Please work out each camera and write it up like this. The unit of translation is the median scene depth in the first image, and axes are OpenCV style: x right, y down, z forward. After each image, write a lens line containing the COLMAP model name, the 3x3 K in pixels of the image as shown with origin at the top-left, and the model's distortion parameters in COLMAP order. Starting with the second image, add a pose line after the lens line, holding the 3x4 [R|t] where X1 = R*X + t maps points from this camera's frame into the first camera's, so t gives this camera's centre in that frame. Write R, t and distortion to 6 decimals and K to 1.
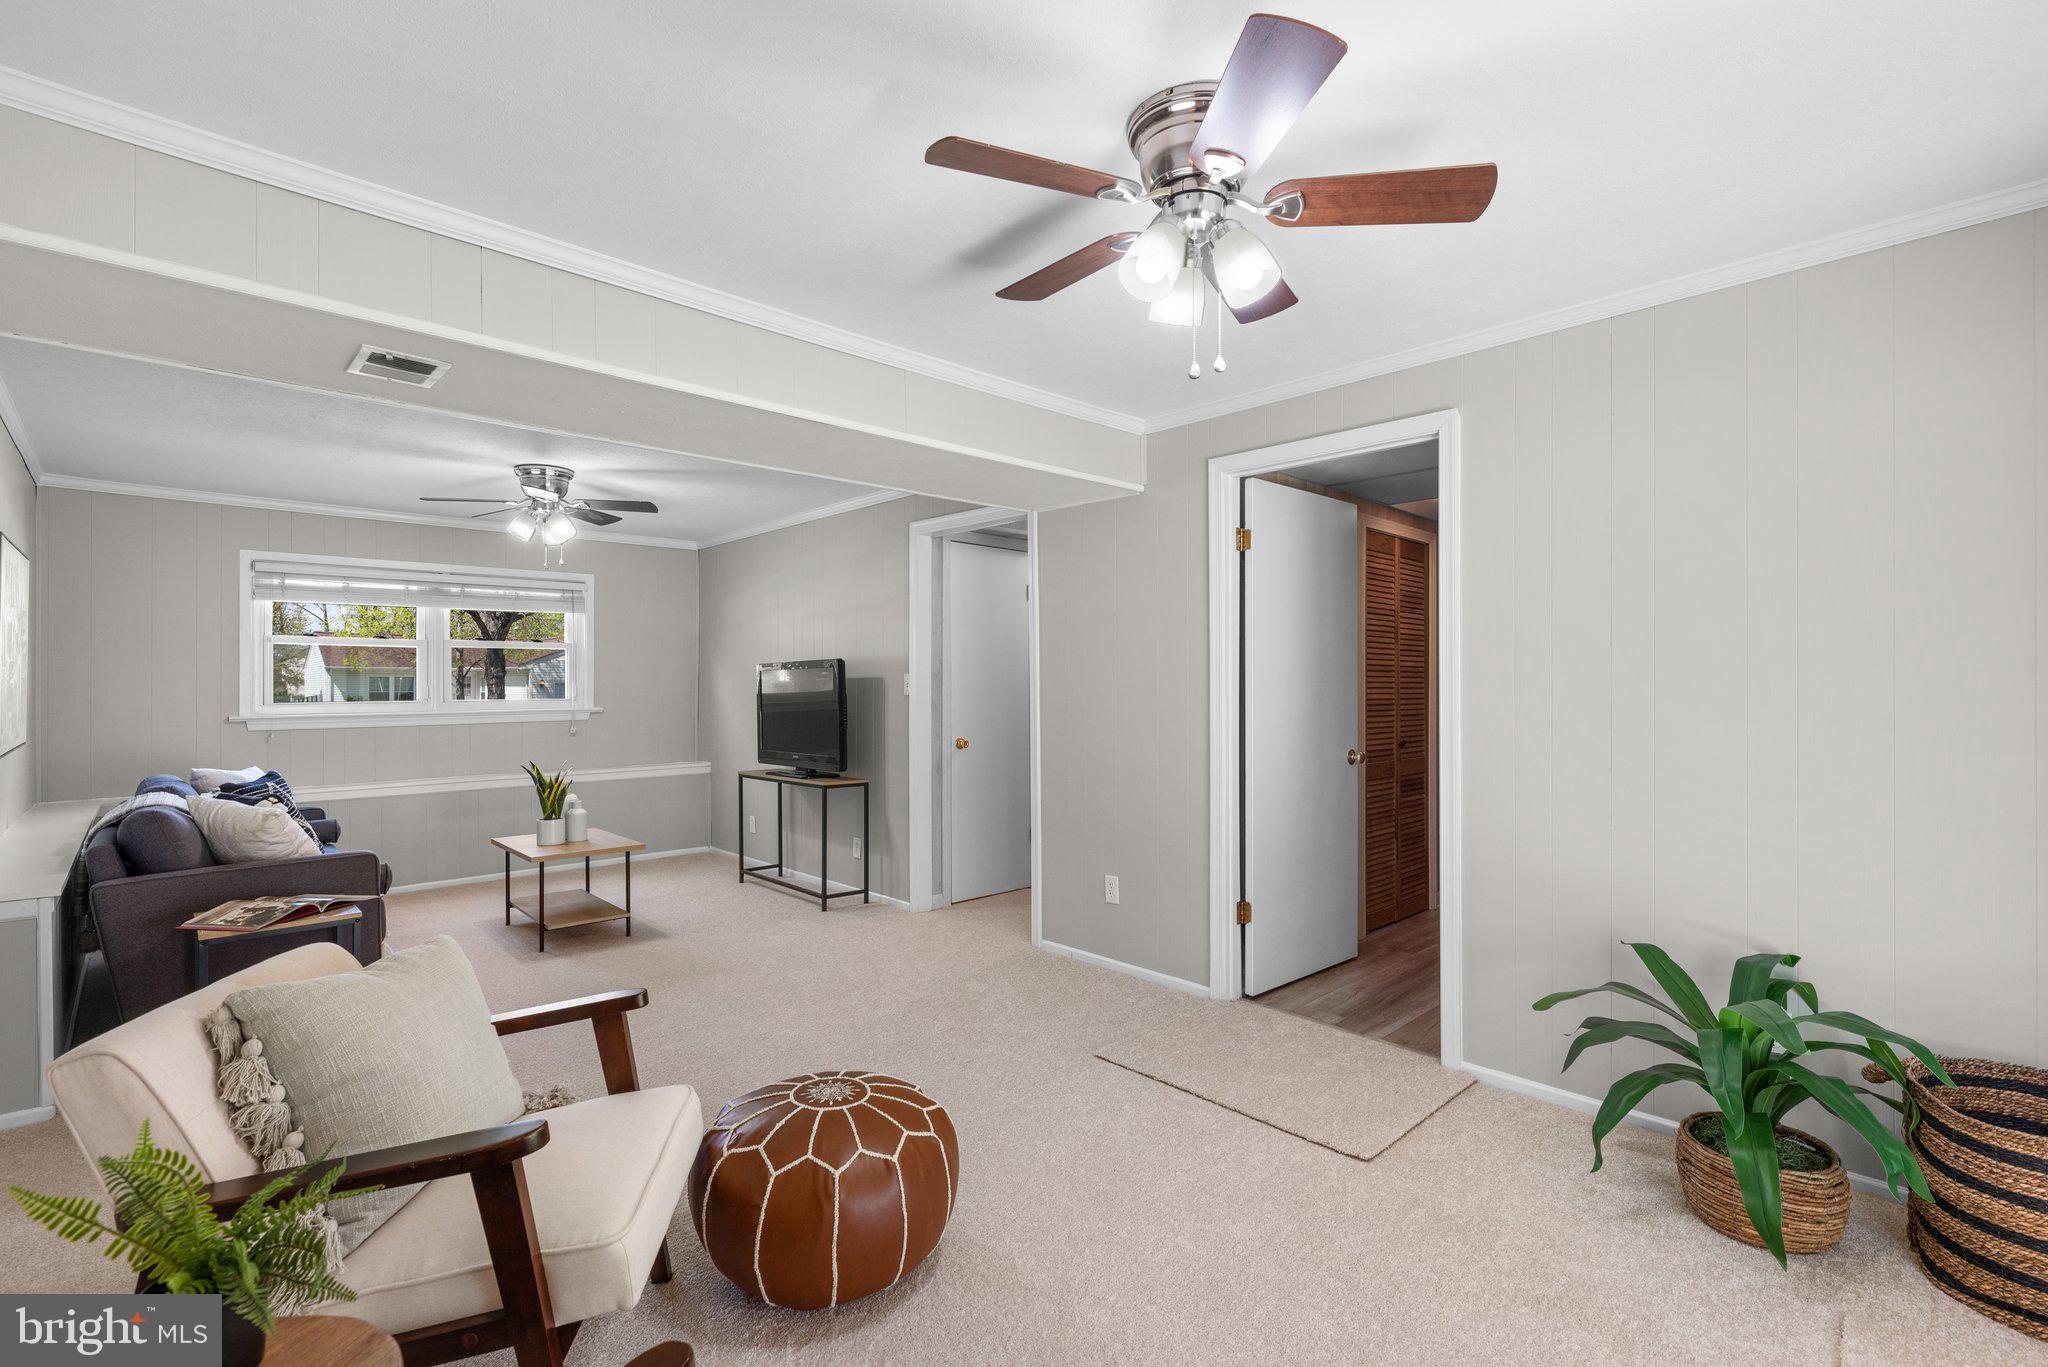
lens RADIAL K [[915.1, 0, 1024.0], [0, 915.1, 683.5], [0, 0, 1]] dist [0.003484, 0.000056]
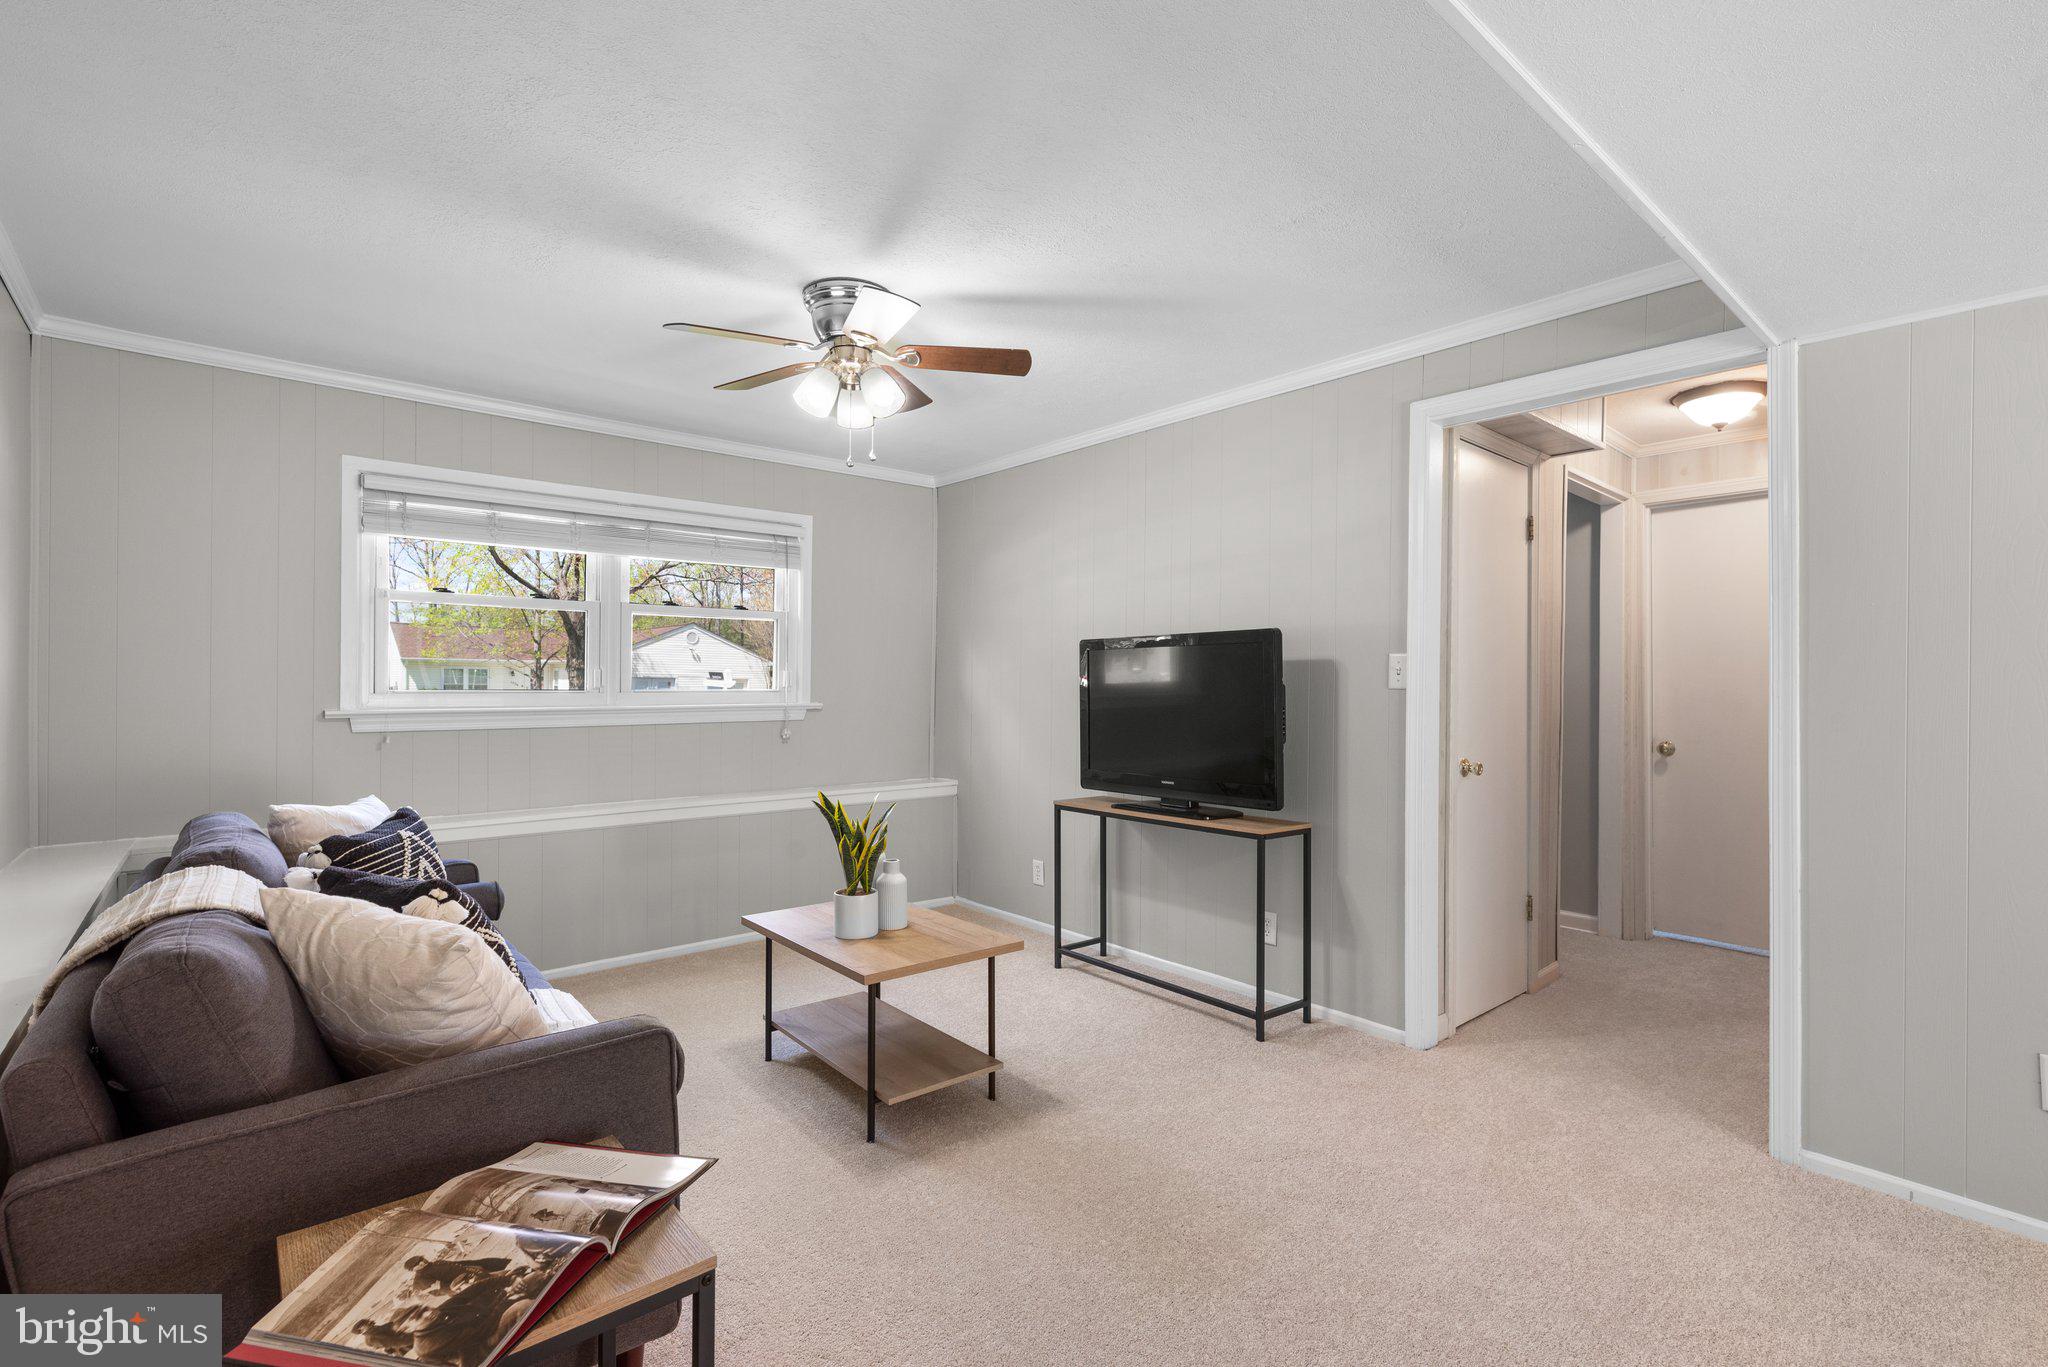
lens RADIAL K [[926.3, 0, 1032.8], [0, 926.3, 686.8], [0, 0, 1]] dist [0.004262, -0.000210]
pose [[0.998832, 0.010900, -0.047069, -0.338240], [-0.010619, 0.999924, 0.006207, 0.010159], [0.047133, -0.005700, 0.998872, 0.370414]]
